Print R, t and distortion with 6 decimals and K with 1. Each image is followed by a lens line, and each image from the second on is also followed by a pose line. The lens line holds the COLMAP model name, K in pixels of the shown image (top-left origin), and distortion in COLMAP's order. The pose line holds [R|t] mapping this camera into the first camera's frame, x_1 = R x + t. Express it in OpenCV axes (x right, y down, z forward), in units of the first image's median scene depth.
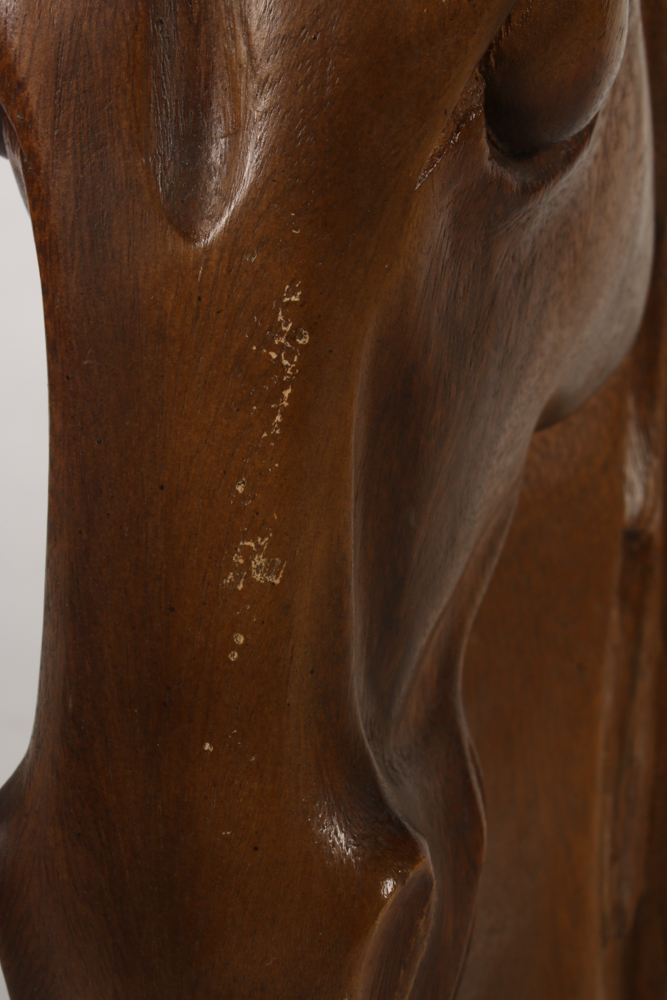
lens RADIAL K [[2035.8, 0, 332.9], [0, 2035.8, 502.9], [0, 0, 1]] dist [0.080342, 0.000000]
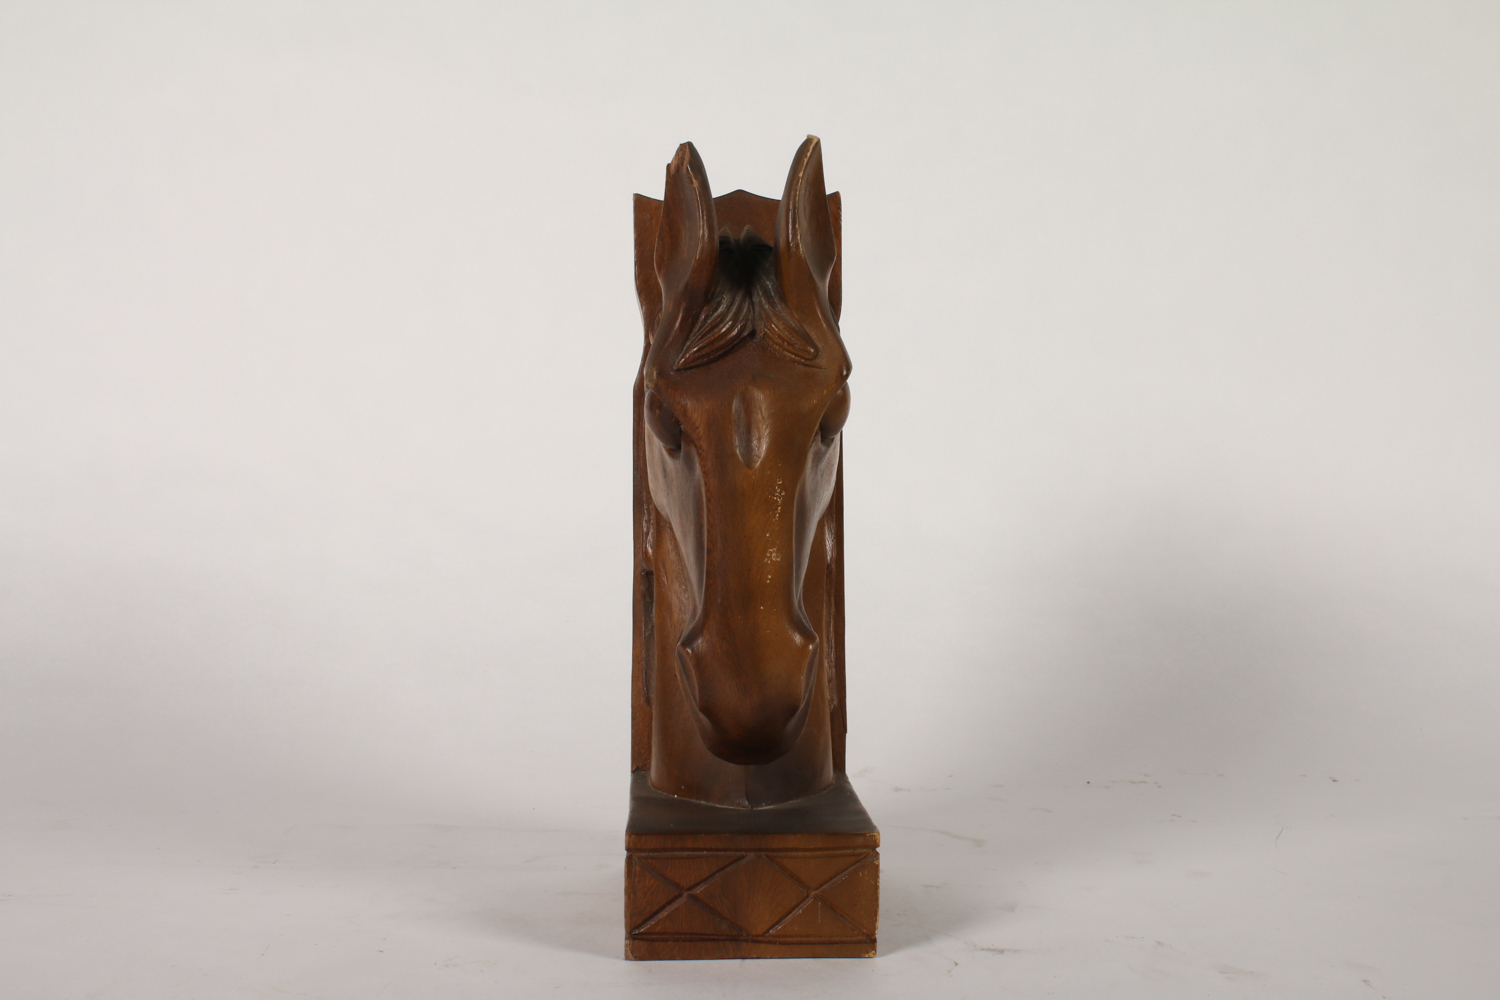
lens RADIAL K [[1937.9, 0, 749.9], [0, 1937.9, 496.9], [0, 0, 1]] dist [0.006430, 0.000000]
pose [[0.960838, -0.044371, 0.273534, -1.022922], [0.076922, 0.991012, -0.109447, 0.302716], [-0.266219, 0.126202, 0.955615, -2.319558]]
